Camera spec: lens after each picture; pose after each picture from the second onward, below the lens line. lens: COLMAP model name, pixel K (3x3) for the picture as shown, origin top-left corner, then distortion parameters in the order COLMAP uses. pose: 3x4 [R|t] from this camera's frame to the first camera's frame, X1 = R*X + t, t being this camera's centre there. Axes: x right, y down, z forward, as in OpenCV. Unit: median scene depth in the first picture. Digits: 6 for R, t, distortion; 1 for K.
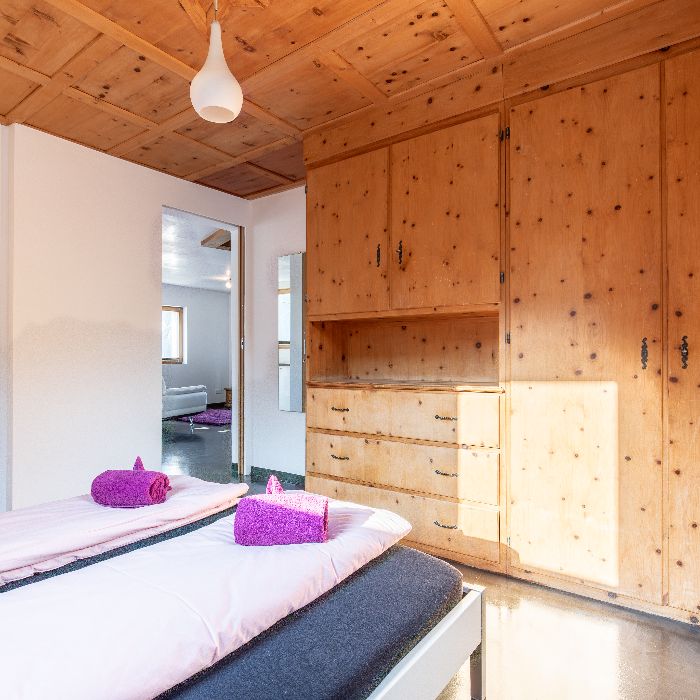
lens RADIAL K [[489.8, 0, 347.2], [0, 489.8, 351.1], [0, 0, 1]] dist [0.004658, -0.001449]
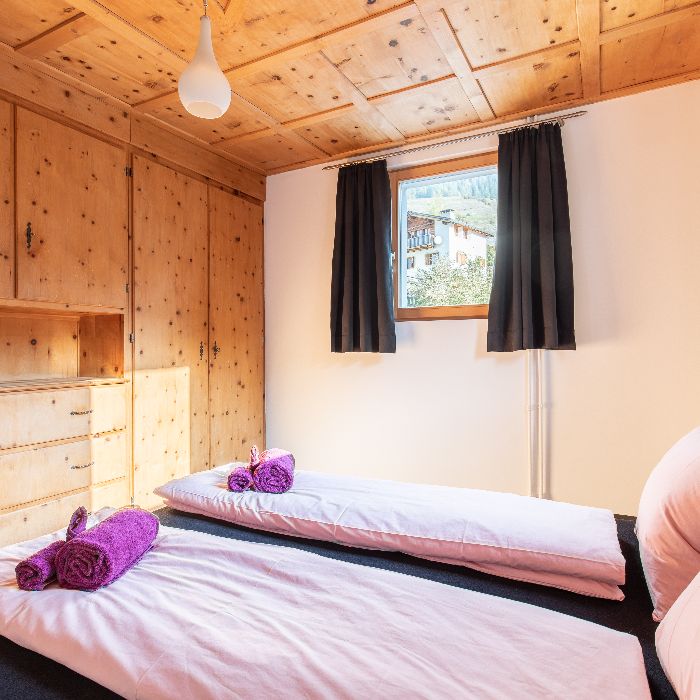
lens RADIAL K [[489.8, 0, 347.2], [0, 489.8, 351.1], [0, 0, 1]] dist [0.004658, -0.001449]
pose [[-0.157983, 0.004798, 0.987430, -0.972431], [-0.004732, 0.999973, -0.005616, 0.010688], [-0.987430, -0.005560, -0.157956, 0.650668]]
